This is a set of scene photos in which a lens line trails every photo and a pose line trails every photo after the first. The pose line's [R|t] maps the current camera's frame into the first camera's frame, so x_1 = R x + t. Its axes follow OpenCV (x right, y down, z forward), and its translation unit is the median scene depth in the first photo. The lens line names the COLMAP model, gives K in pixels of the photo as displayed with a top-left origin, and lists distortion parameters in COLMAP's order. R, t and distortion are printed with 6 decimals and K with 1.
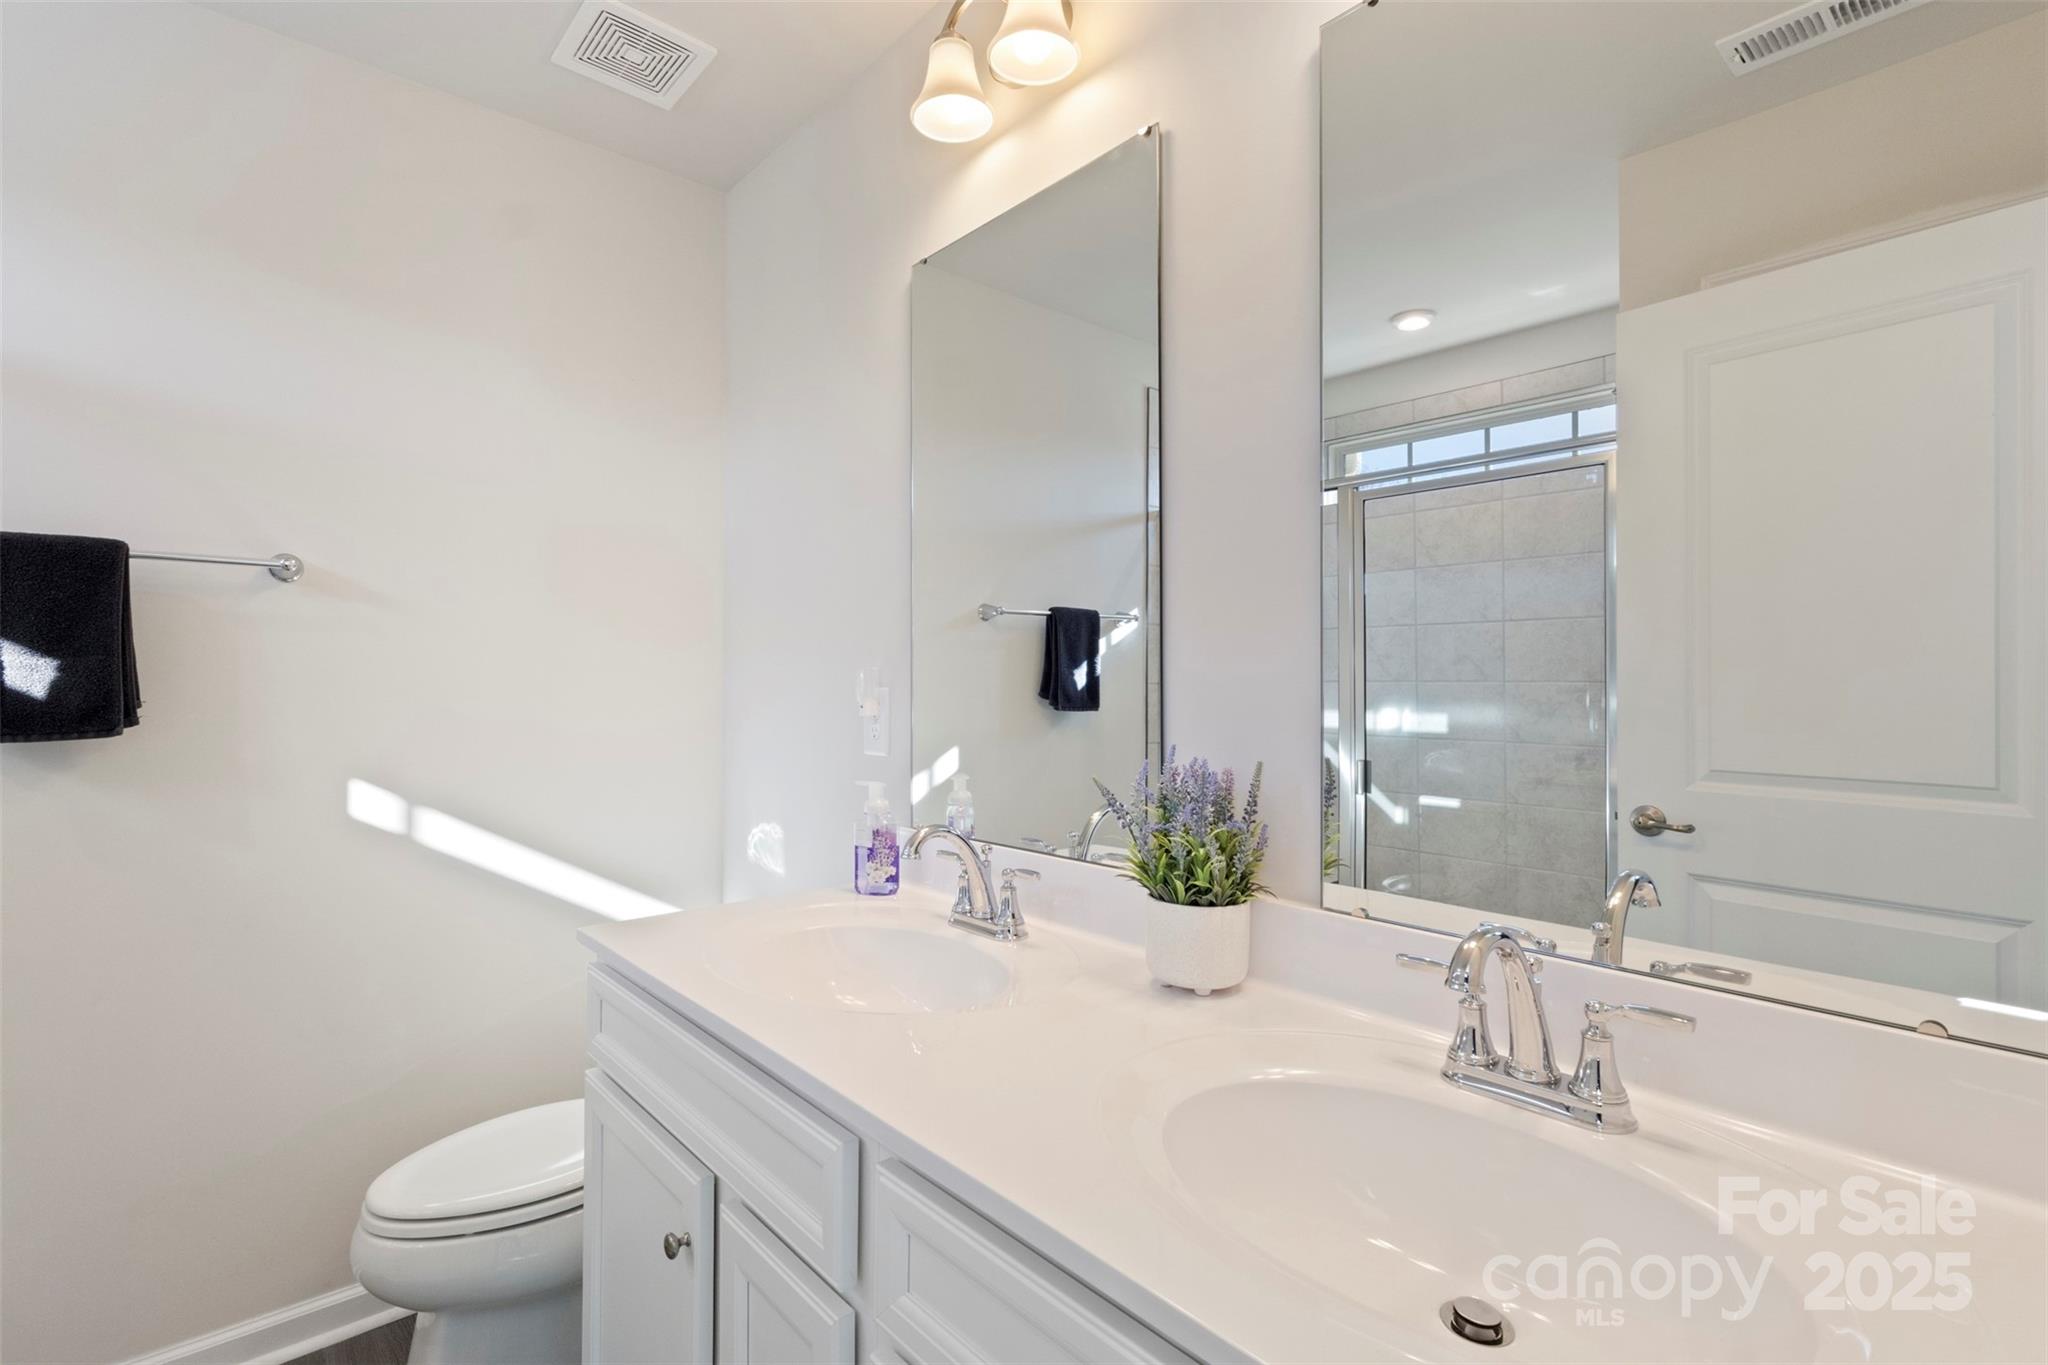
lens RADIAL K [[952.6, 0, 1018.2], [0, 952.6, 684.1], [0, 0, 1]] dist [0.003188, 0.000836]
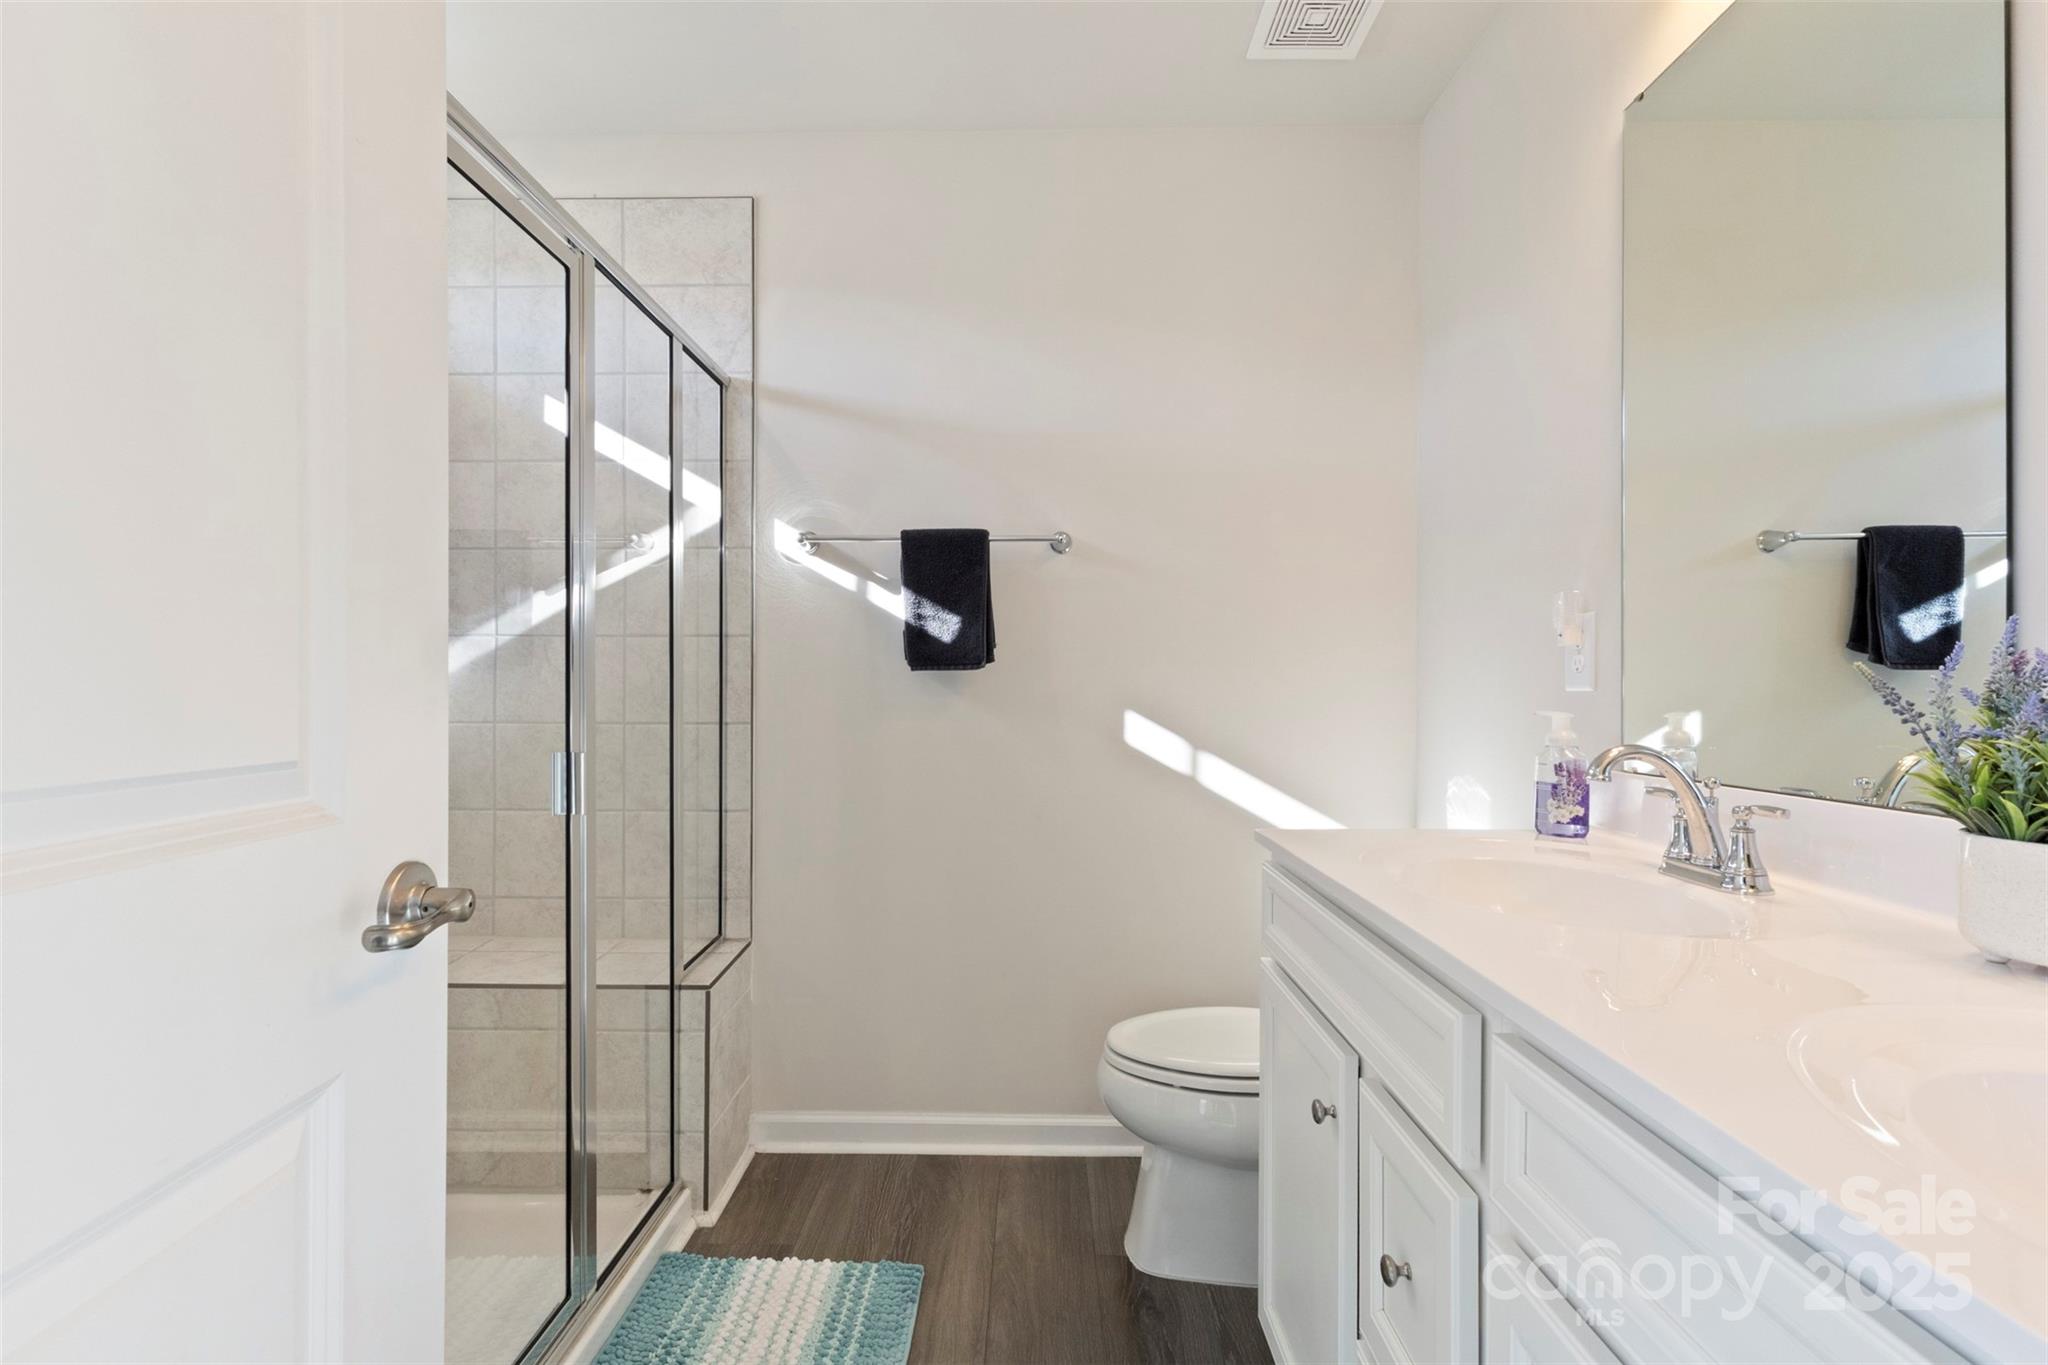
lens RADIAL K [[952.6, 0, 1018.0], [0, 952.6, 686.6], [0, 0, 1]] dist [0.003188, 0.000836]
pose [[0.744530, 0.004106, -0.667576, 0.072738], [0.000373, 0.999978, 0.006565, 0.089768], [0.667589, -0.005137, 0.744513, -0.002594]]
